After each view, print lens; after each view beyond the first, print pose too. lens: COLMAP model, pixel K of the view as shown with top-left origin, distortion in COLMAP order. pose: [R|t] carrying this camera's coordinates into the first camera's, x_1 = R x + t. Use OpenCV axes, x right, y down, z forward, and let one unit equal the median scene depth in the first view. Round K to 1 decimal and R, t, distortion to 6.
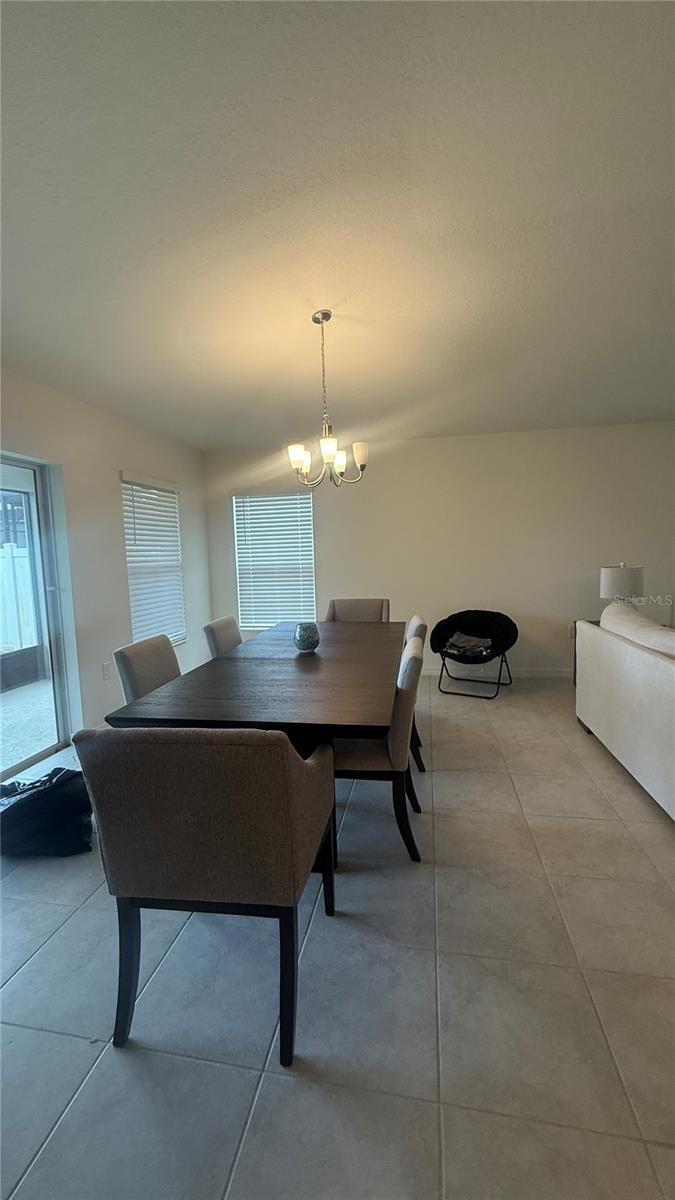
lens RADIAL K [[475.9, 0, 324.5], [0, 475.9, 603.4], [0, 0, 1]] dist [-0.001539, -0.000286]
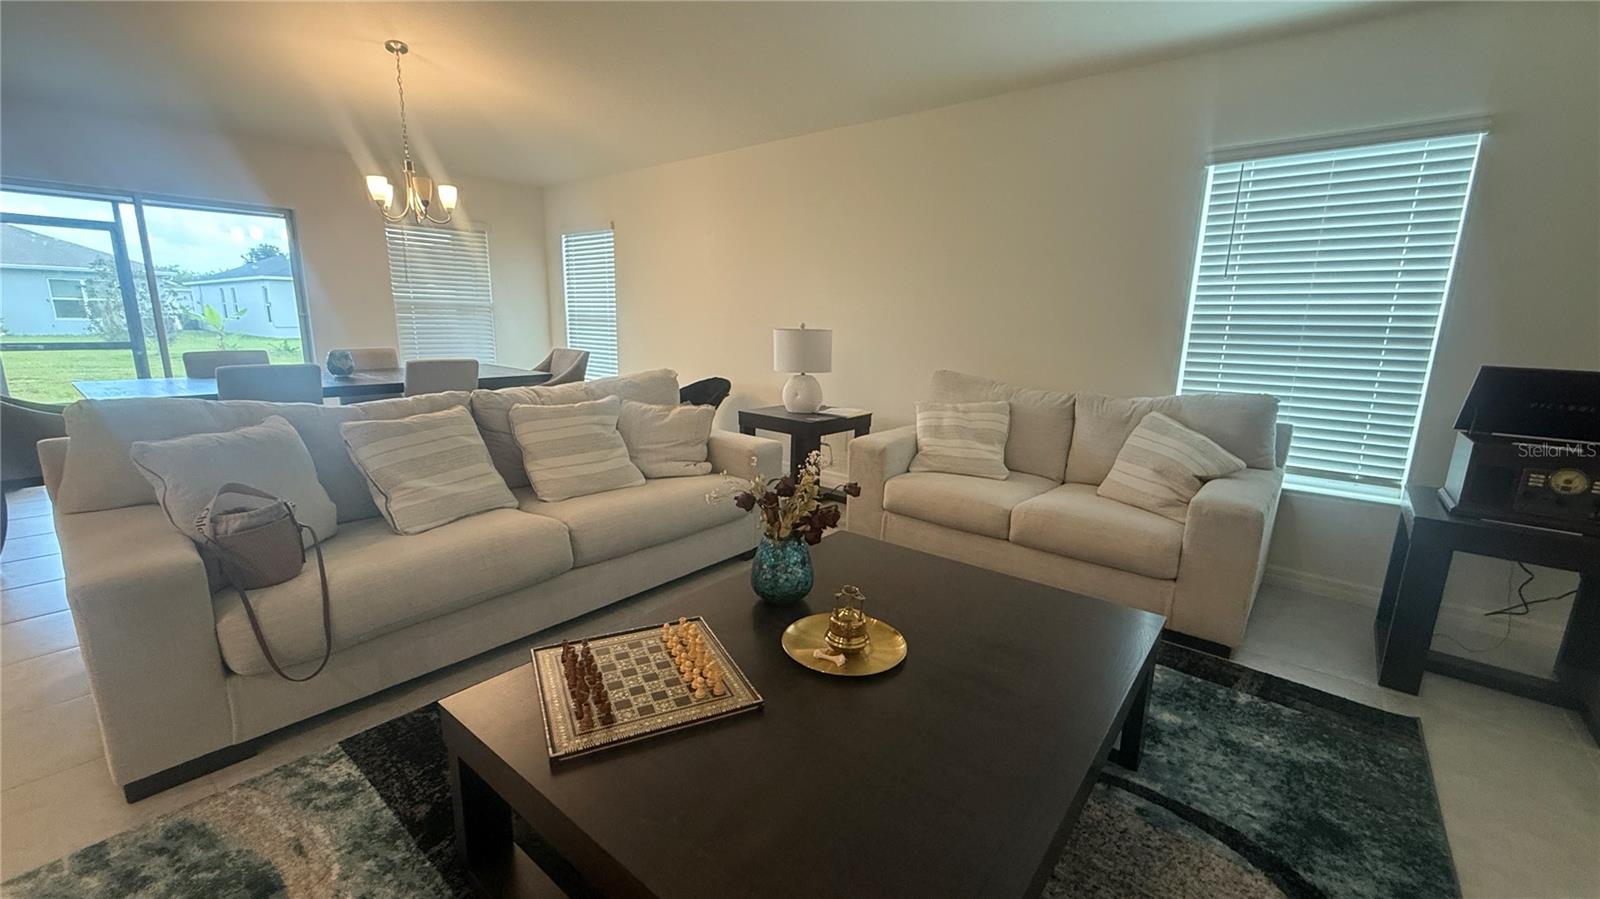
lens RADIAL K [[643.4, 0, 814.2], [0, 643.4, 450.4], [0, 0, 1]] dist [-0.000878, -0.000072]
pose [[0.867173, 0.149070, -0.475172, 1.555048], [-0.100691, 0.986925, 0.125859, -0.026000], [0.487721, -0.061296, 0.870845, 0.187754]]
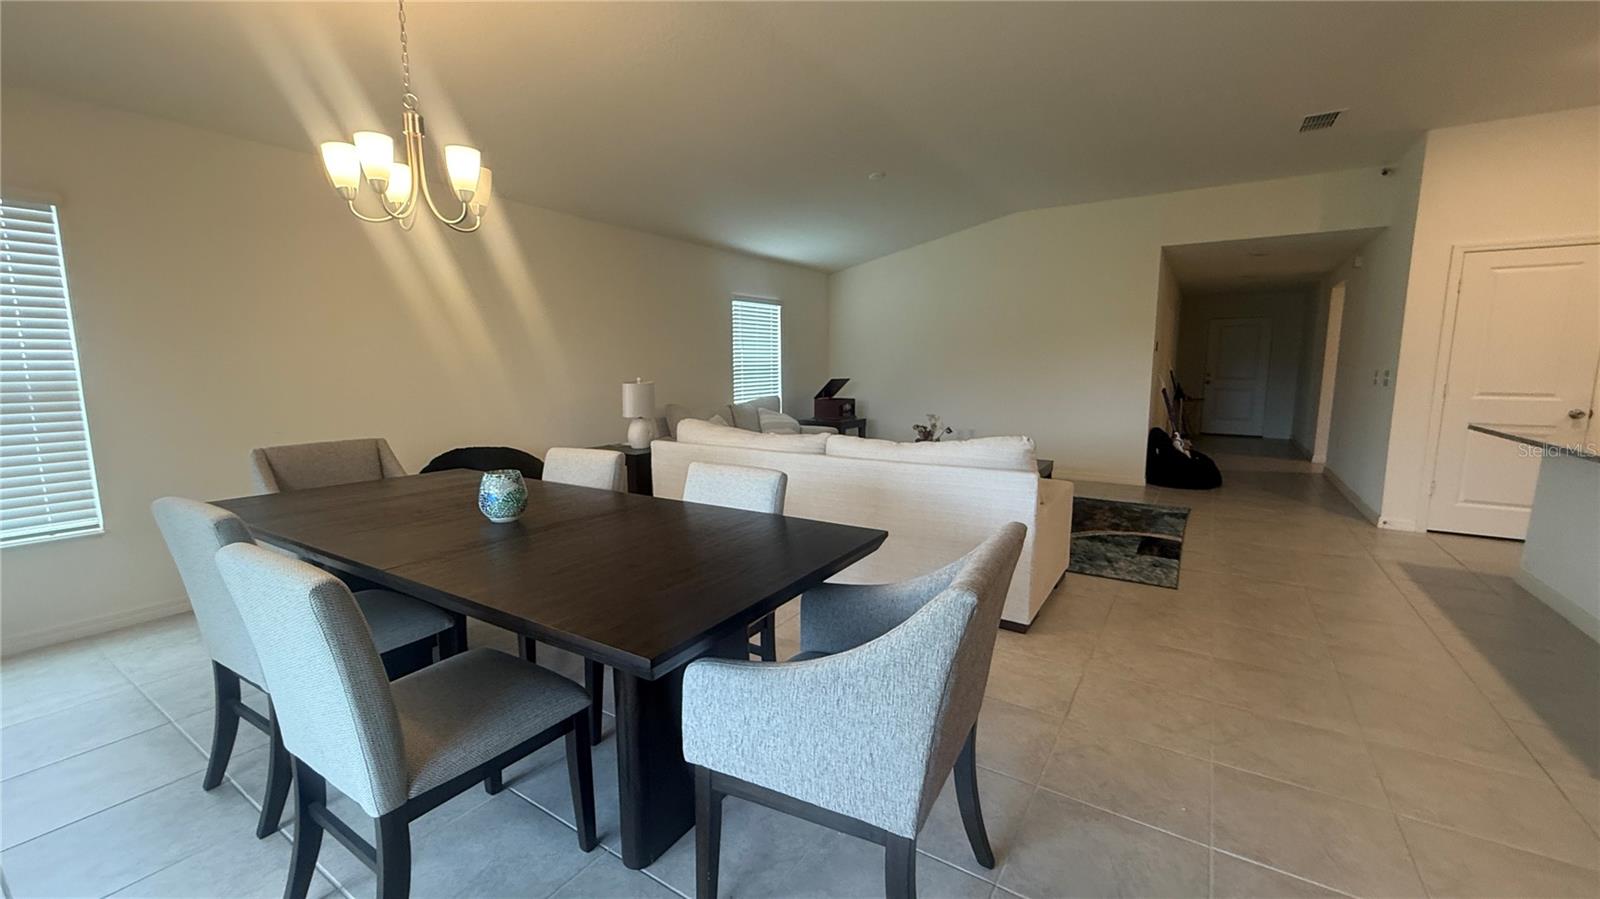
lens RADIAL K [[643.4, 0, 814.2], [0, 643.4, 450.4], [0, 0, 1]] dist [-0.000878, -0.000072]
pose [[0.359977, -0.095278, 0.928083, -0.550261], [0.092167, 0.993537, 0.066248, 0.001791], [-0.928397, 0.061691, 0.366432, 0.326314]]
